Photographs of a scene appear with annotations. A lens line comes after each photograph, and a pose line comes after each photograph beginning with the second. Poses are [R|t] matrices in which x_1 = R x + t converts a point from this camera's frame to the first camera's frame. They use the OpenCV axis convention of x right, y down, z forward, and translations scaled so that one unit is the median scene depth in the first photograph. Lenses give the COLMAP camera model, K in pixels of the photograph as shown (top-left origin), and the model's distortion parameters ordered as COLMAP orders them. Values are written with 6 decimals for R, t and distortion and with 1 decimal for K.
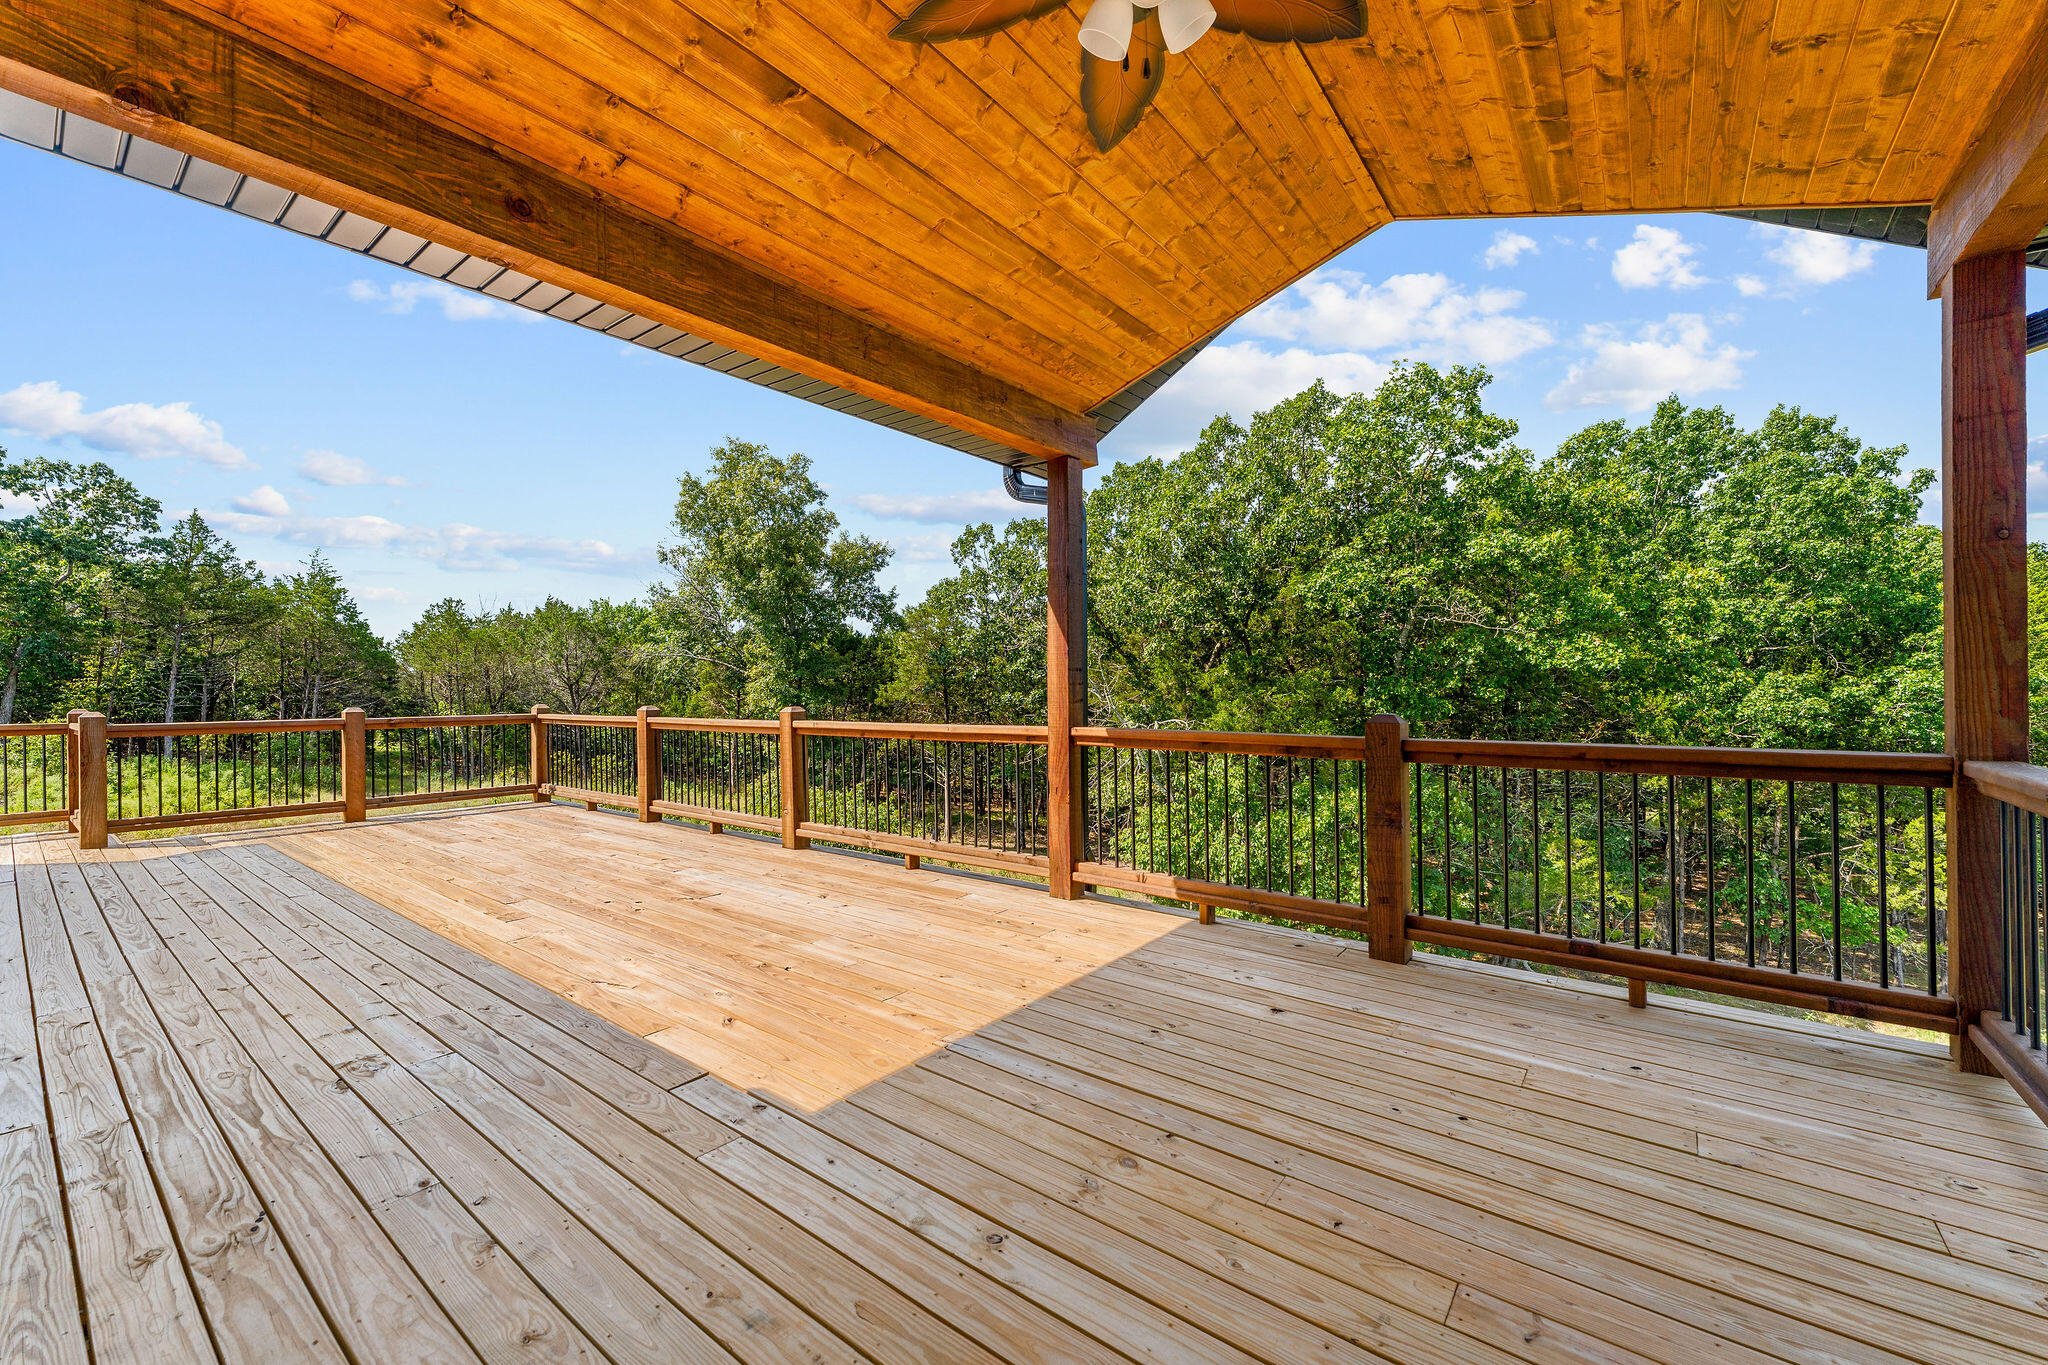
lens RADIAL K [[819.7, 0, 1017.9], [0, 819.7, 684.4], [0, 0, 1]] dist [0.002660, -0.000828]
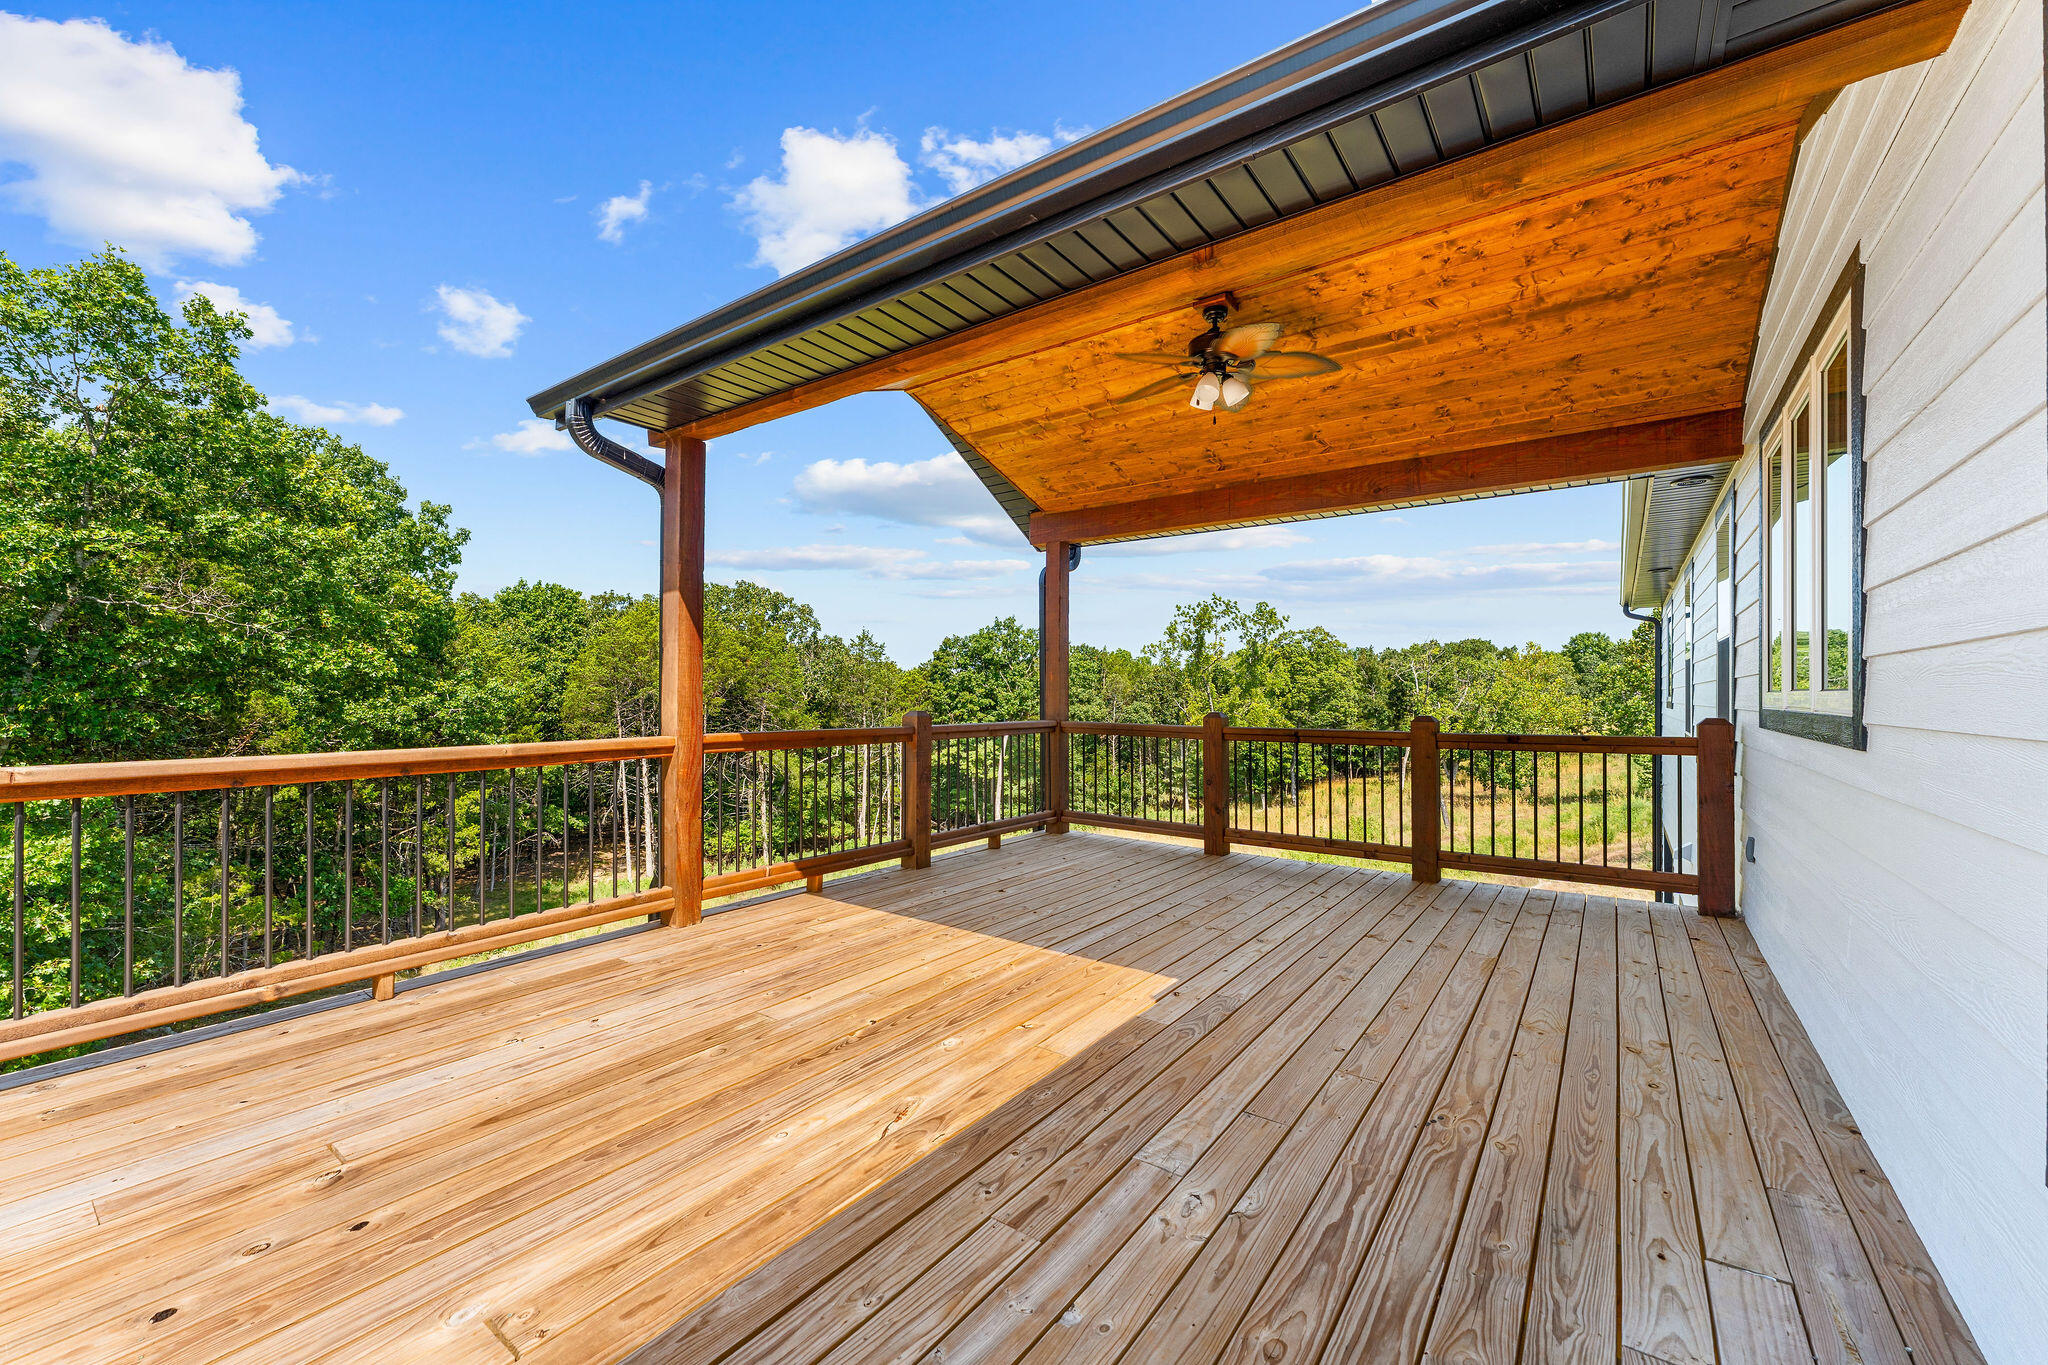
lens RADIAL K [[819.7, 0, 1017.4], [0, 819.7, 685.2], [0, 0, 1]] dist [0.002660, -0.000828]
pose [[-0.035924, 0.018374, 0.999186, -1.436420], [-0.006542, 0.999805, -0.018621, 0.020861], [-0.999333, -0.007205, -0.035797, 1.122761]]
